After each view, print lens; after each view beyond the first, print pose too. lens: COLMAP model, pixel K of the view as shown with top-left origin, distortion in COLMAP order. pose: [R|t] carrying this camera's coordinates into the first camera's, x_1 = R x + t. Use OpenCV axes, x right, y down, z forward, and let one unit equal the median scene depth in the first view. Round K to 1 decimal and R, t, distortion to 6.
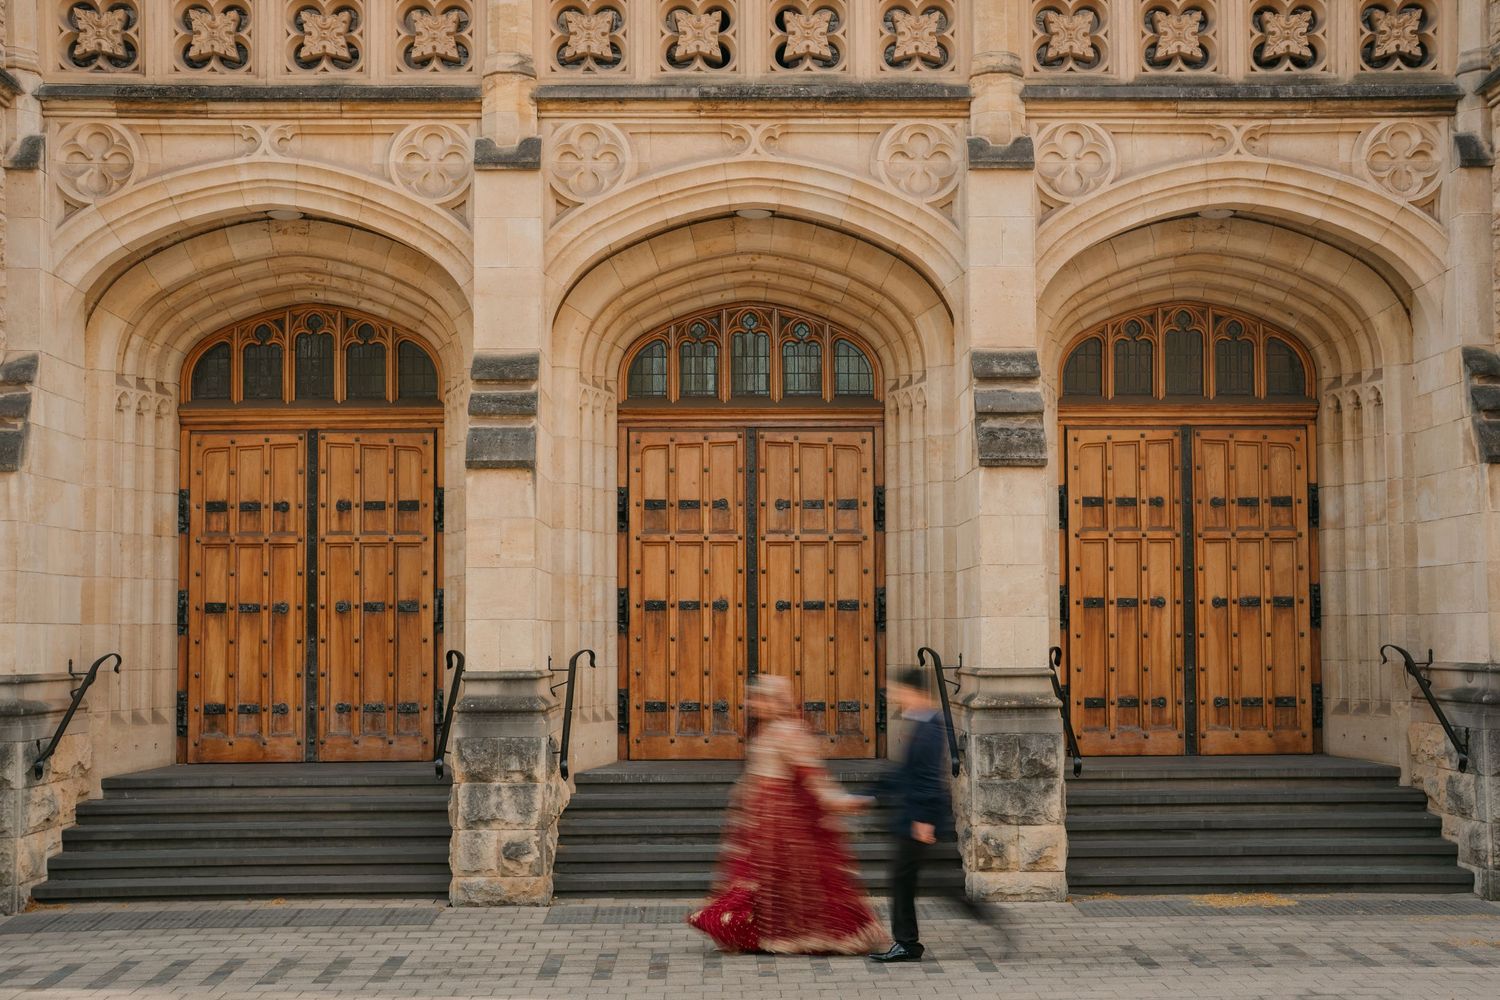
lens RADIAL K [[2126.4, 0, 750.0], [0, 2126.4, 500.0], [0, 0, 1]] dist [0.014837, 0.100179]
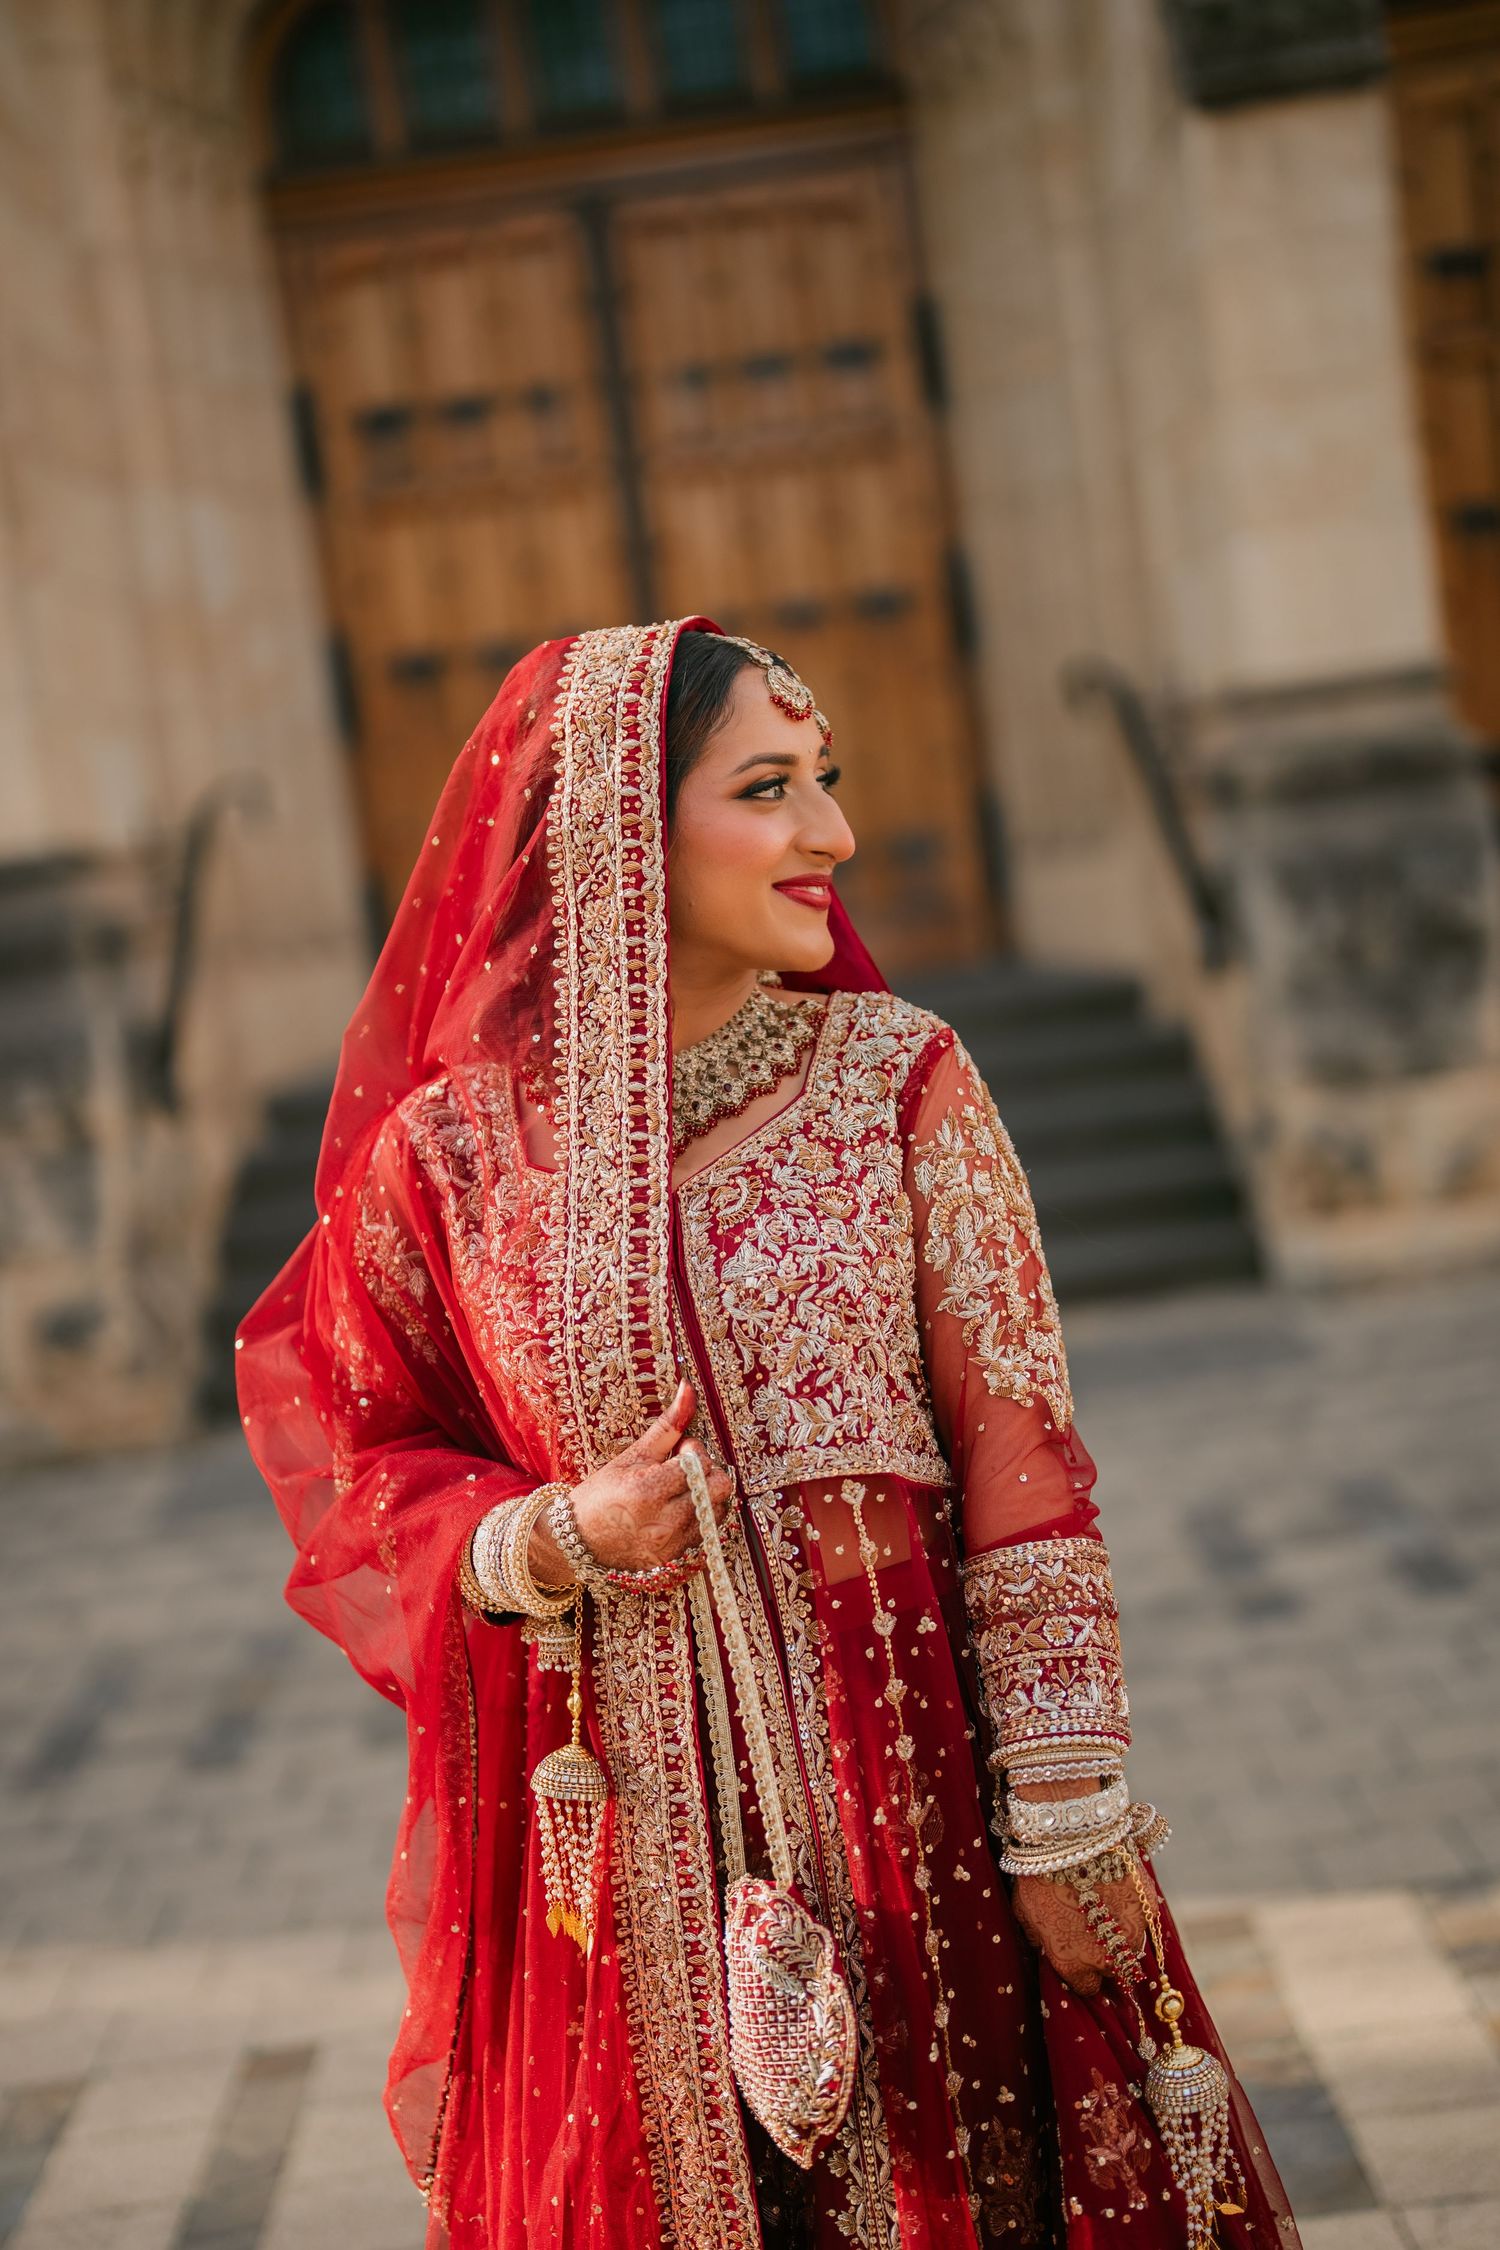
lens RADIAL K [[3189.7, 0, 736.9], [0, 3189.7, 1155.2], [0, 0, 1]] dist [0.014837, 0.100179]
pose [[0.991605, -0.127471, -0.021675, 0.019632], [0.129301, 0.977443, 0.166994, 0.050525], [-0.000101, -0.168395, 0.985720, 0.405282]]
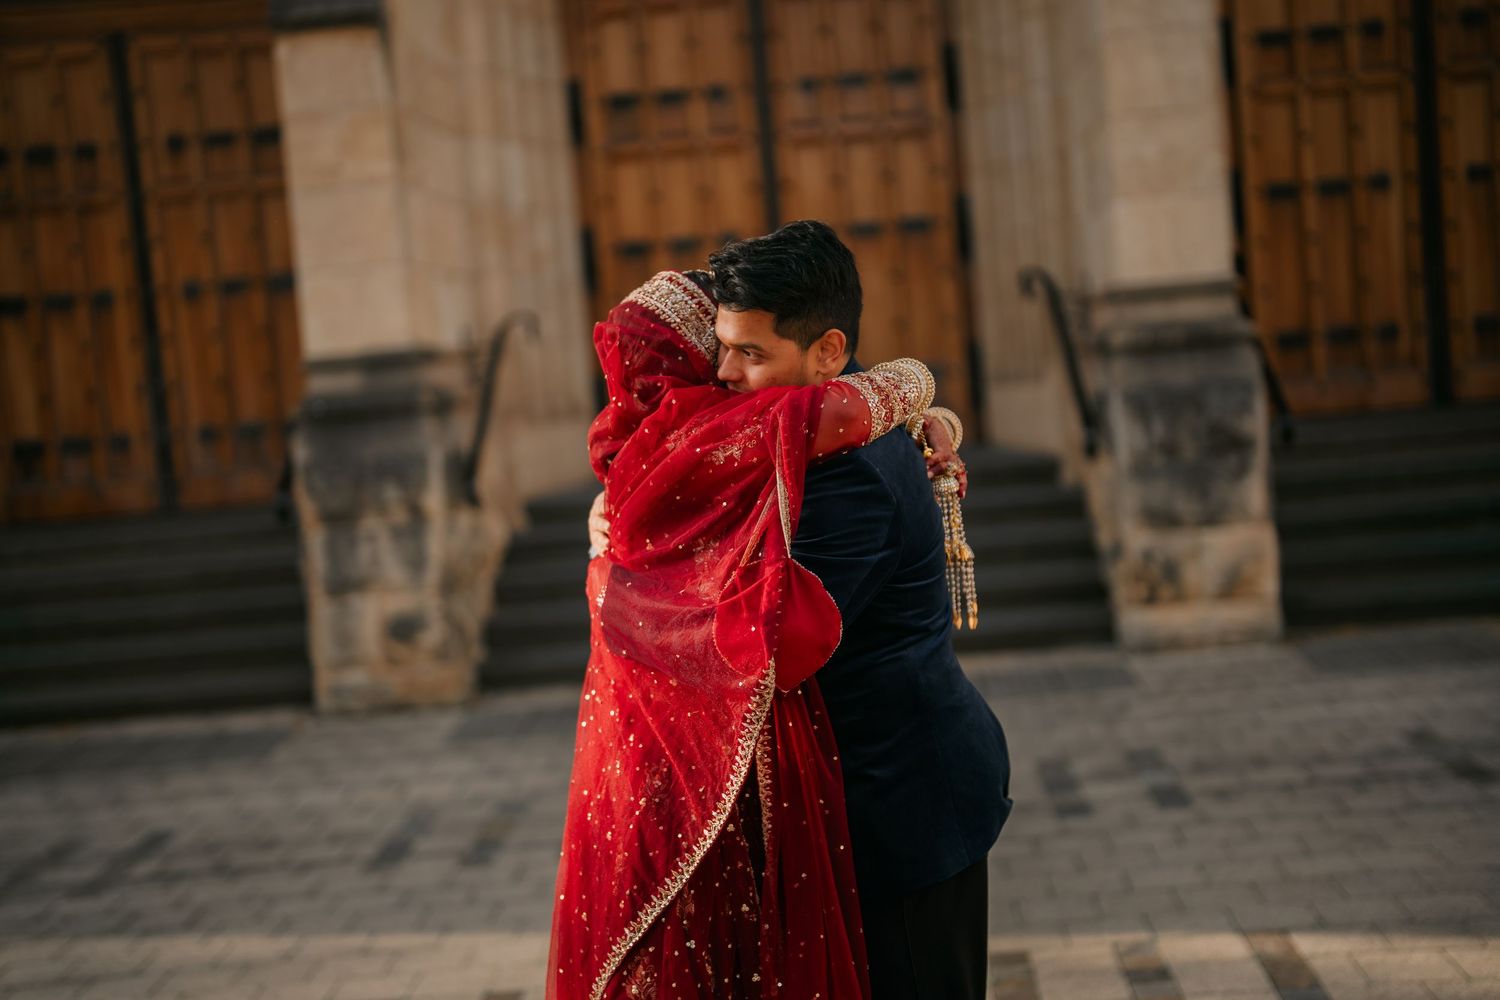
lens RADIAL K [[2126.4, 0, 750.0], [0, 2126.4, 500.0], [0, 0, 1]] dist [0.014837, 0.100179]
pose [[0.995284, -0.074877, -0.061664, 0.031141], [0.082342, 0.988208, 0.129088, 0.047395], [0.051271, -0.133557, 0.989714, 0.339288]]
